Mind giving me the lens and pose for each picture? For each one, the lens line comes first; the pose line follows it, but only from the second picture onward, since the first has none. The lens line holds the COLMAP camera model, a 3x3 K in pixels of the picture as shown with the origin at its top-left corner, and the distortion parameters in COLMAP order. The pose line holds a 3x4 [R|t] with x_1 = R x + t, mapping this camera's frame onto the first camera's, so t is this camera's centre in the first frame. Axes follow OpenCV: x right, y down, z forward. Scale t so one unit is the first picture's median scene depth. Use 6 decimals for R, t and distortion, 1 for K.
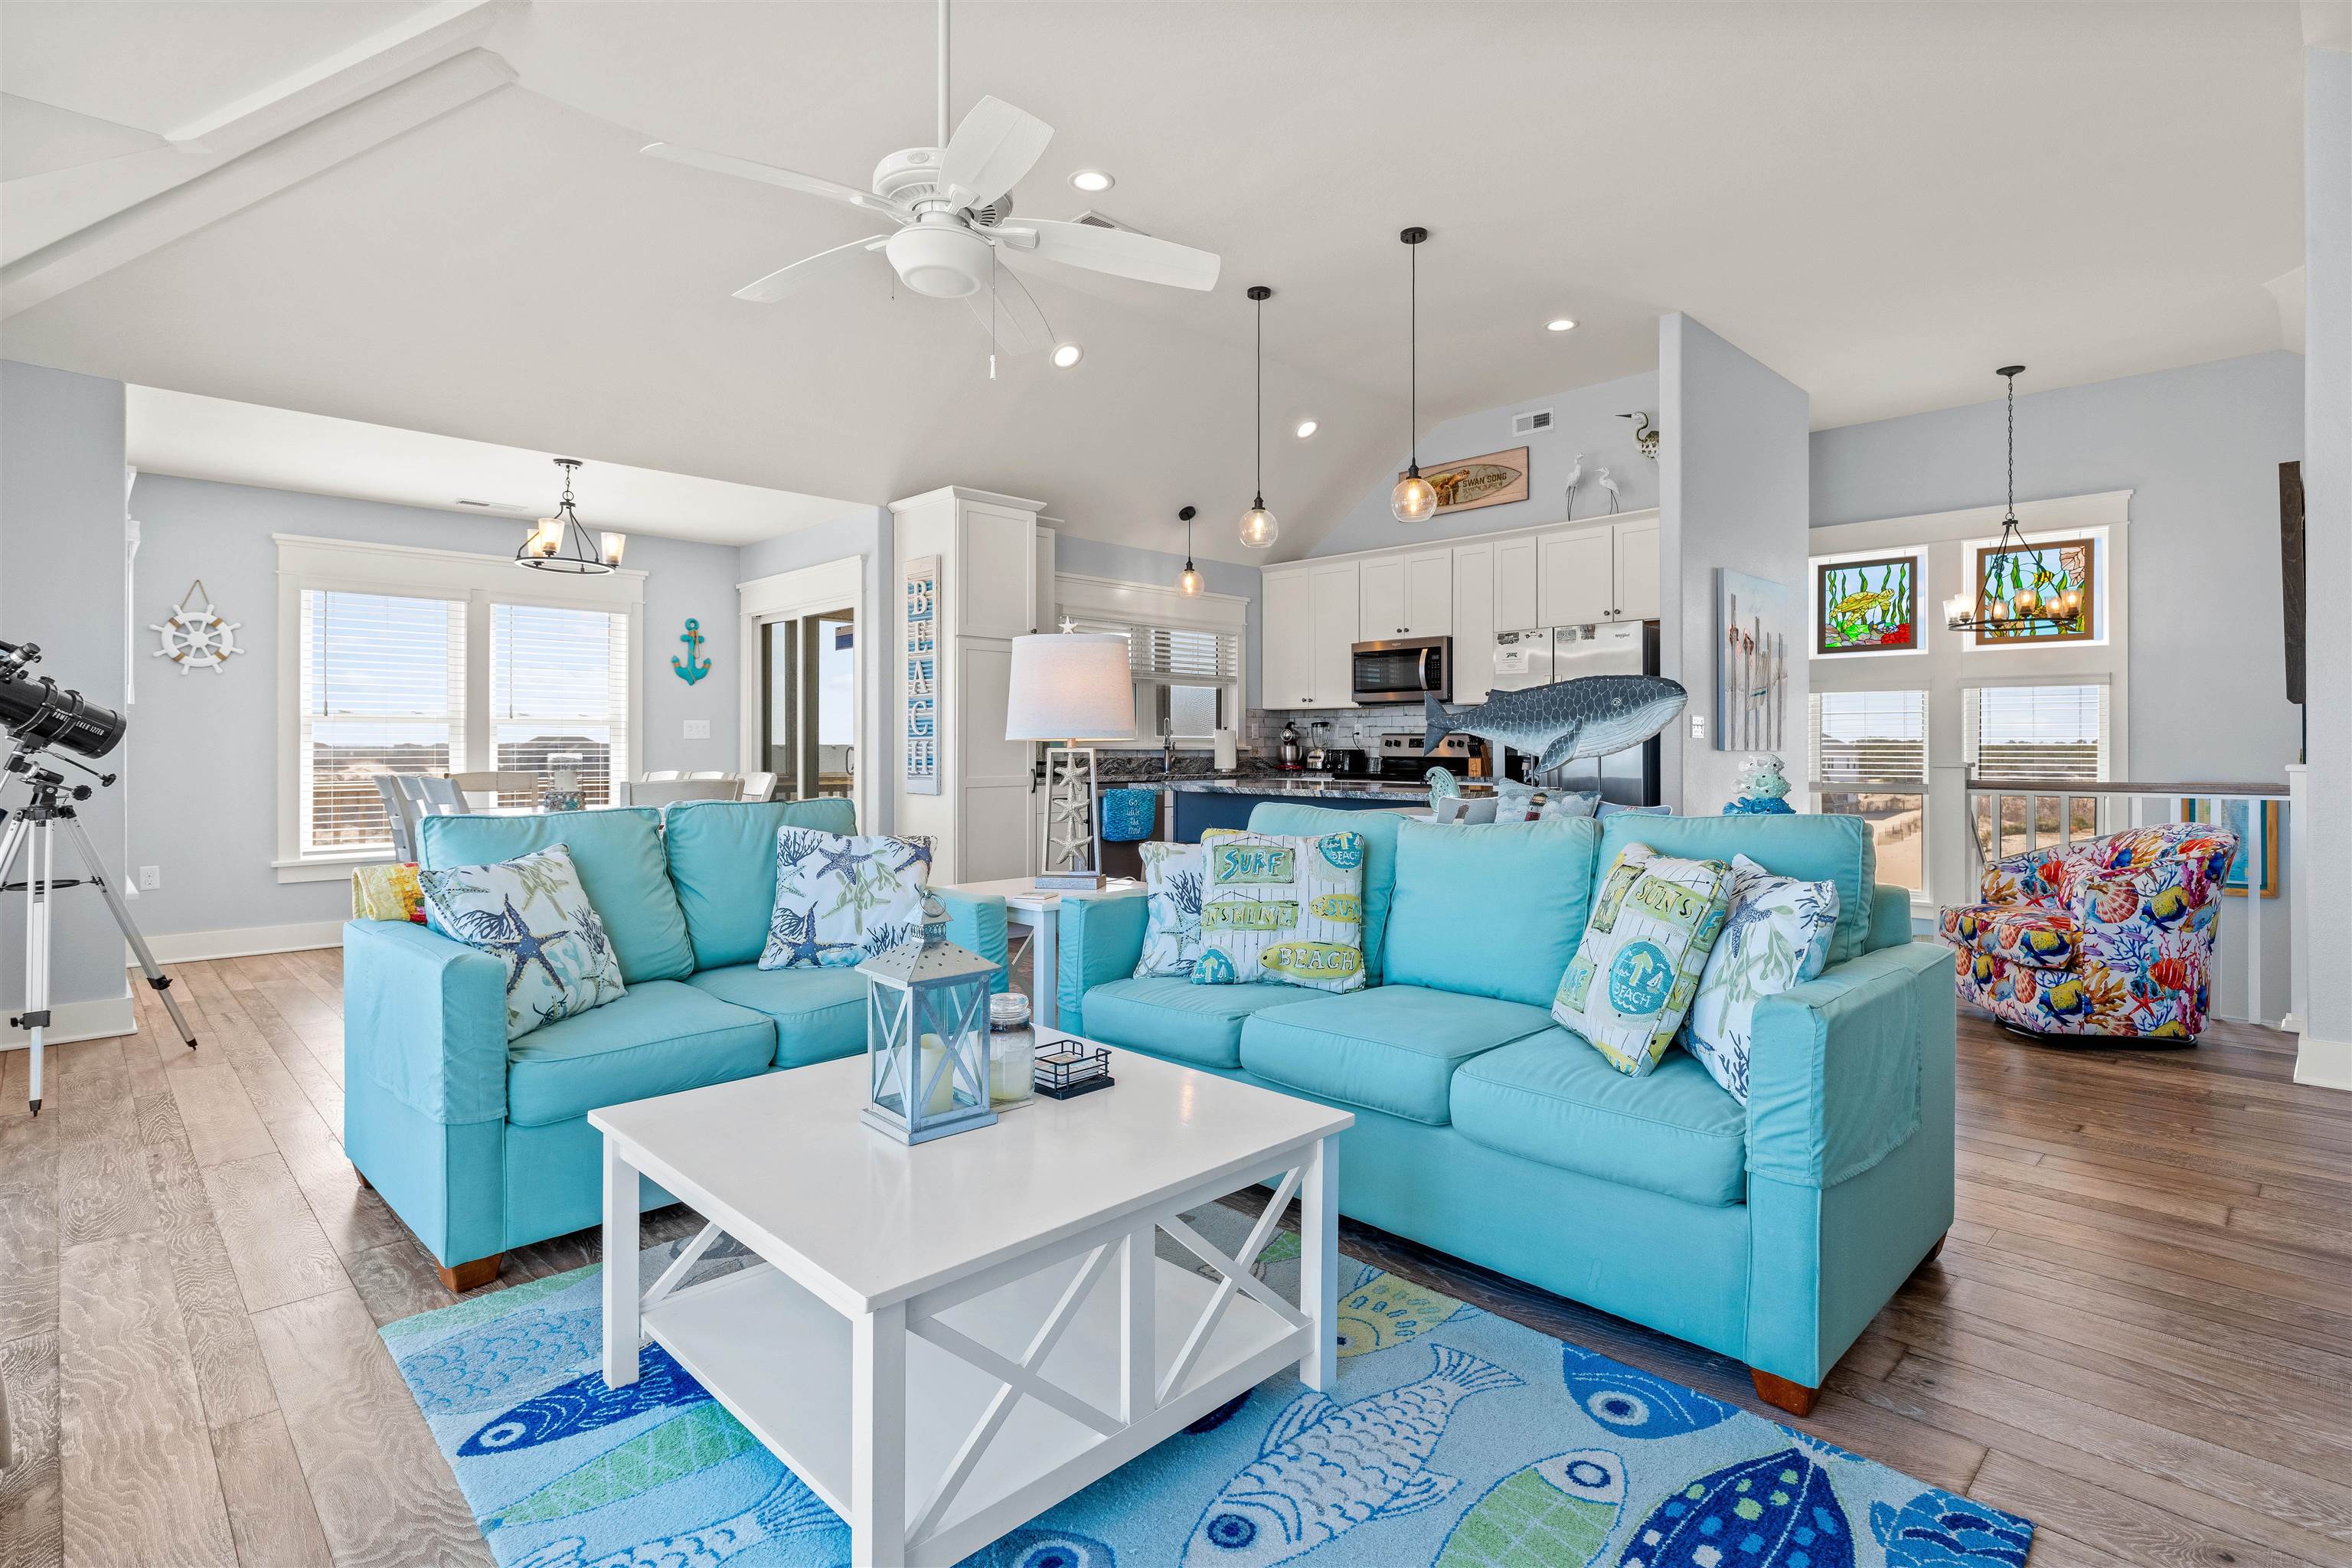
lens RADIAL K [[1145.4, 0, 1183.2], [0, 1145.4, 746.6], [0, 0, 1]] dist [-0.001775, 0.000807]
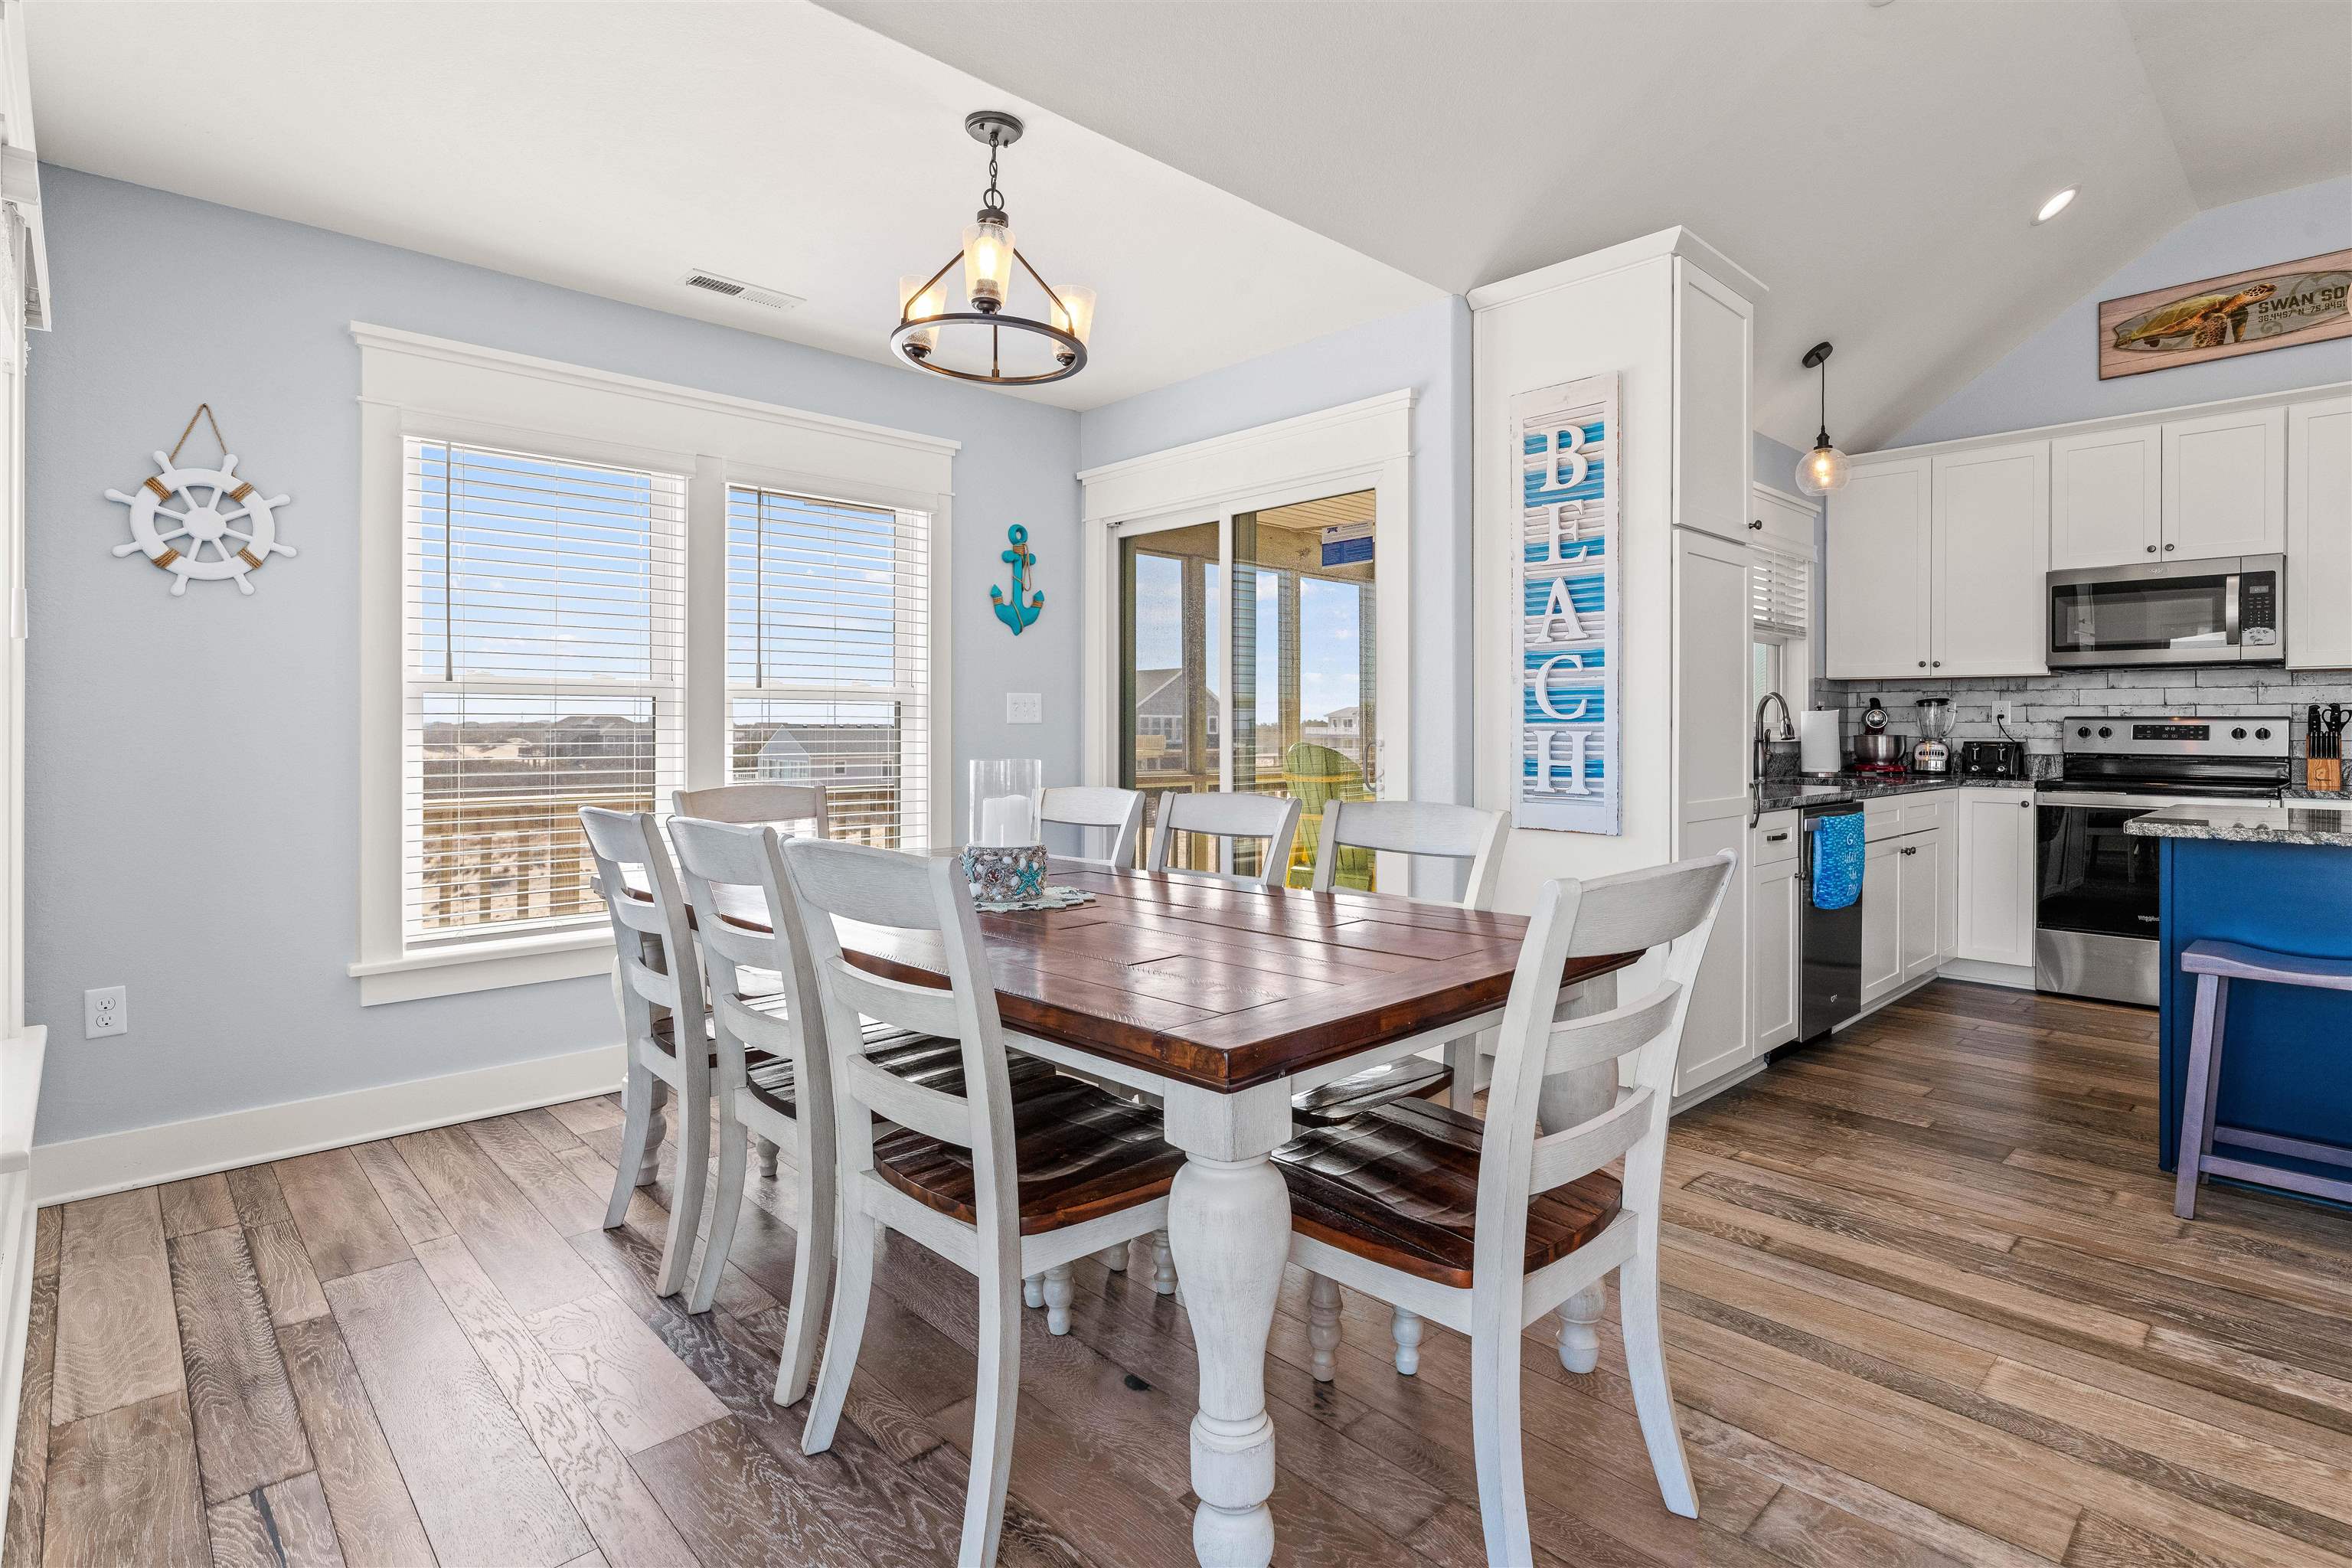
lens RADIAL K [[1154.4, 0, 1188.1], [0, 1154.4, 729.1], [0, 0, 1]] dist [0.000862, 0.000156]
pose [[0.999890, 0.002774, -0.014591, -0.321900], [-0.002729, 0.999991, 0.003101, -0.005553], [0.014599, -0.003061, 0.999889, 0.380772]]
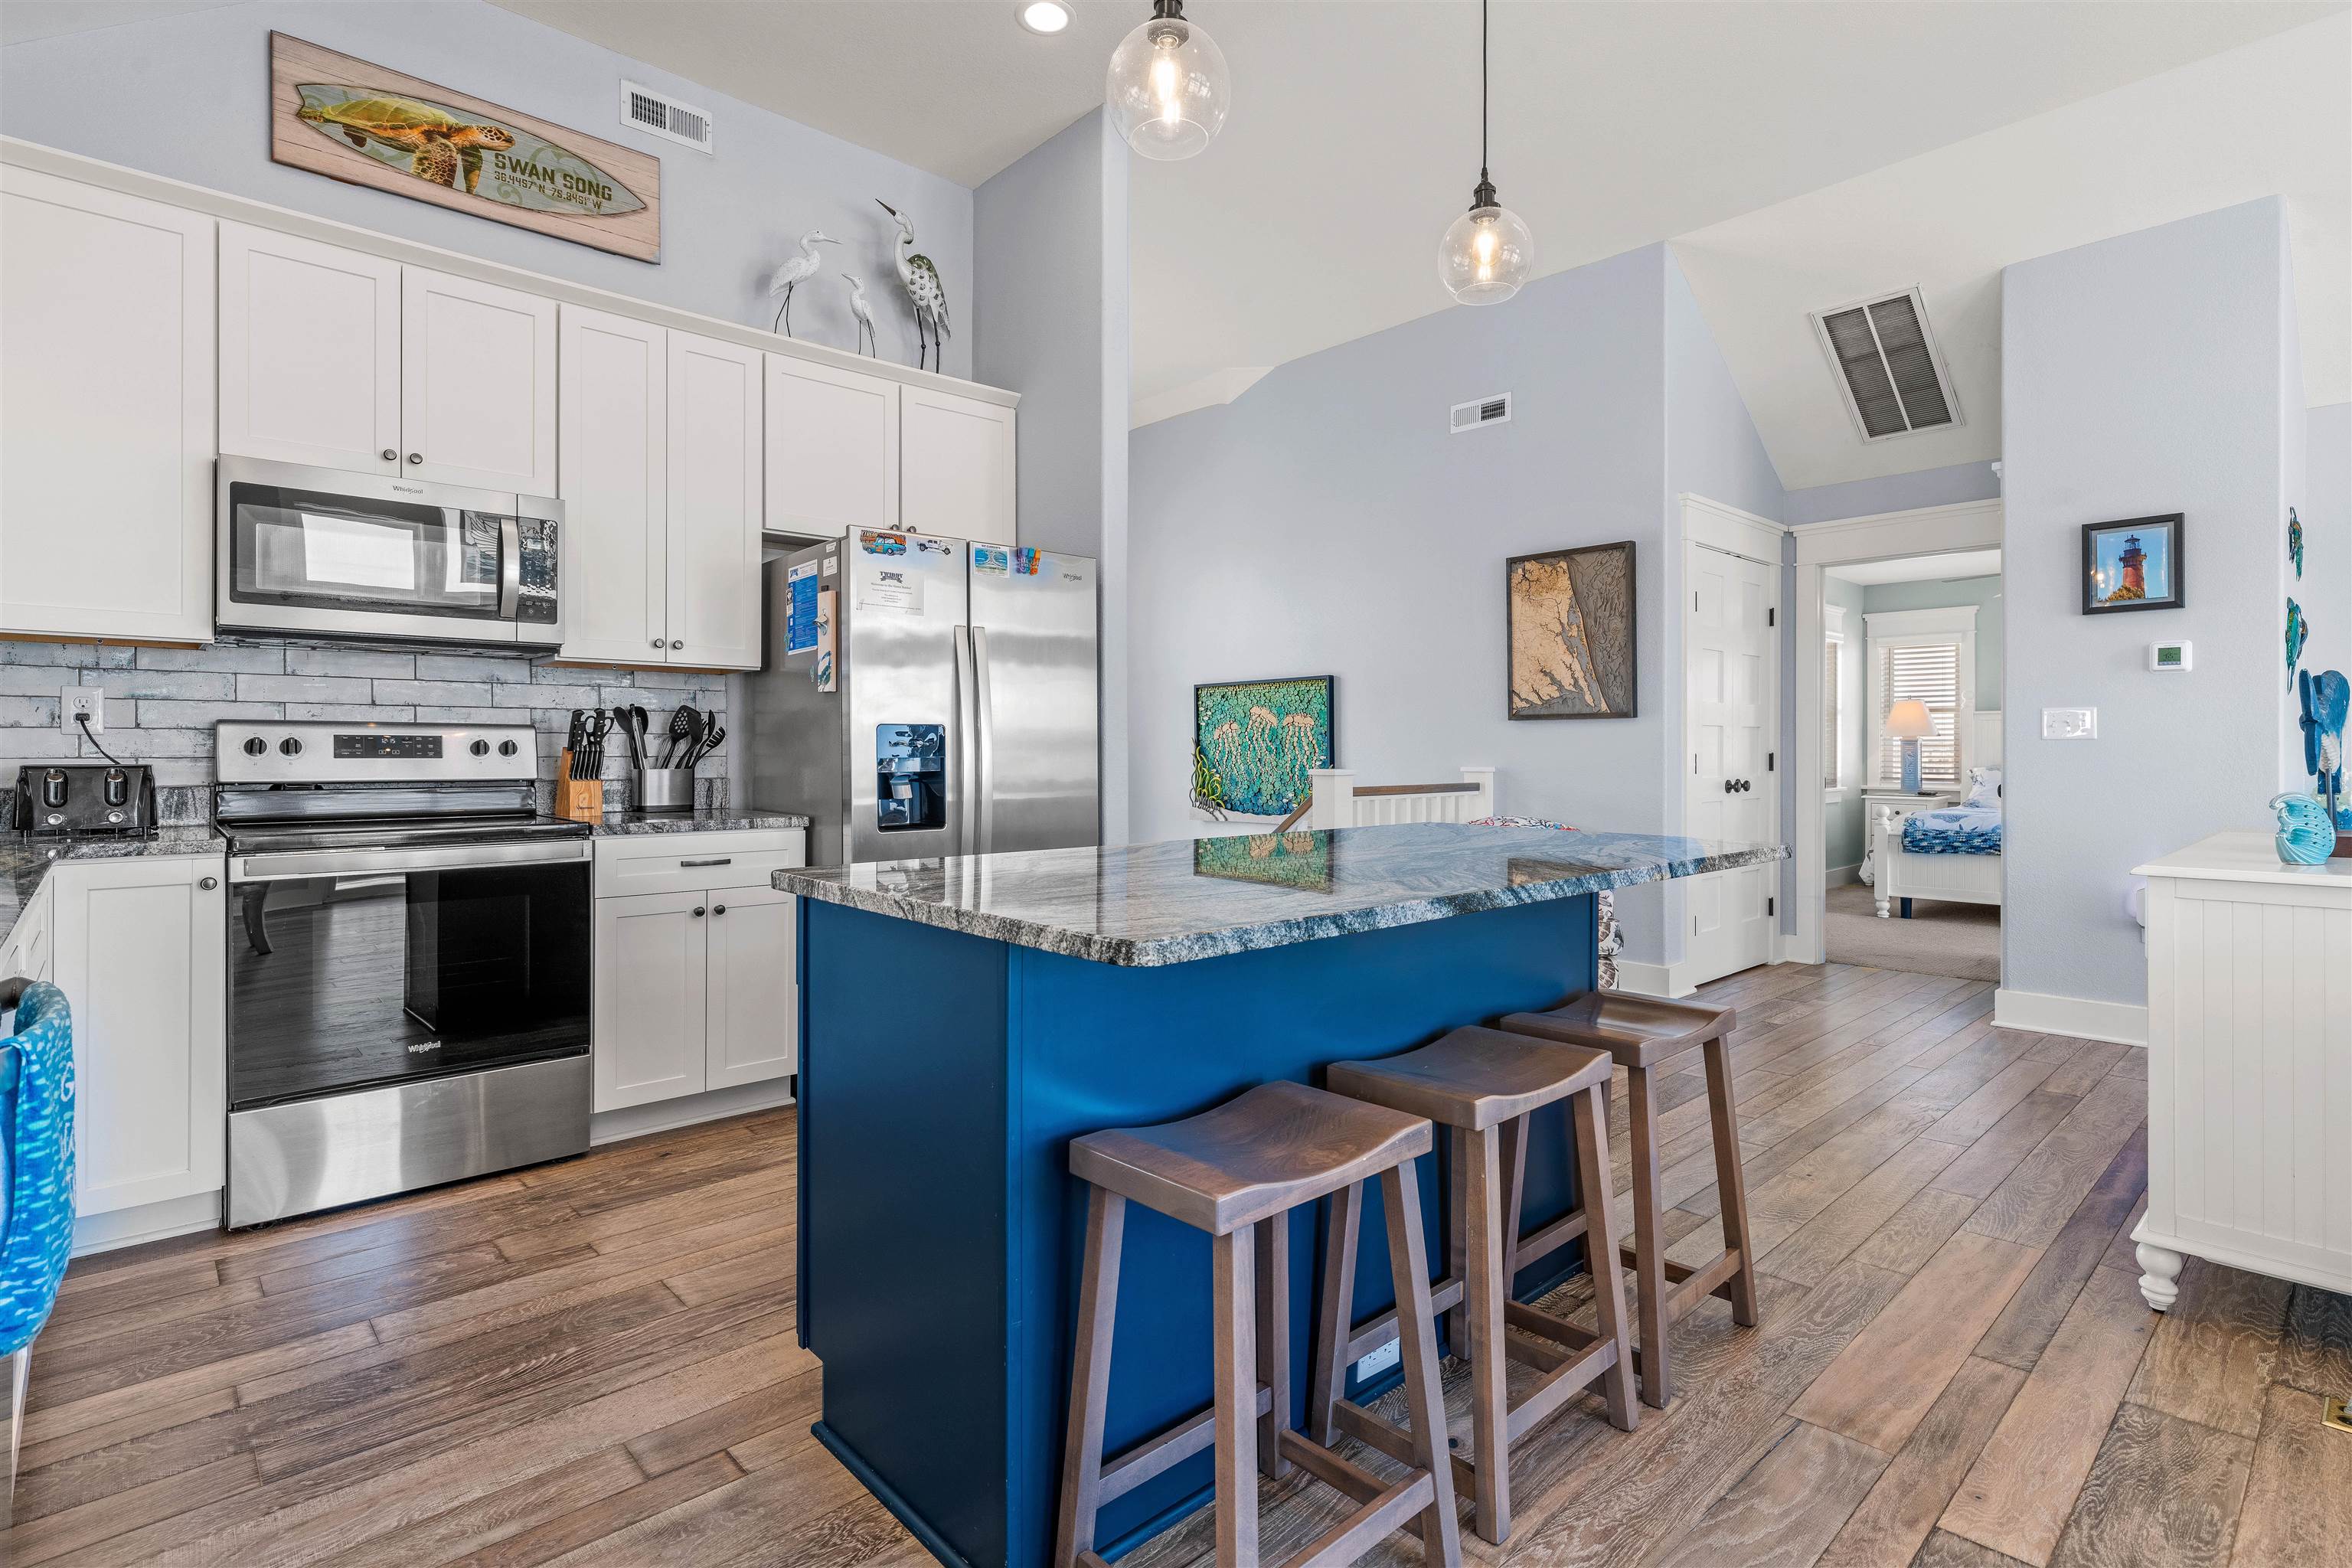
lens RADIAL K [[1145.4, 0, 1183.2], [0, 1145.4, 746.6], [0, 0, 1]] dist [-0.001775, 0.000807]
pose [[0.031570, 0.002536, 0.999498, -0.190258], [-0.001697, 0.999995, -0.002484, -0.002571], [-0.999500, -0.001617, 0.031574, 0.732028]]
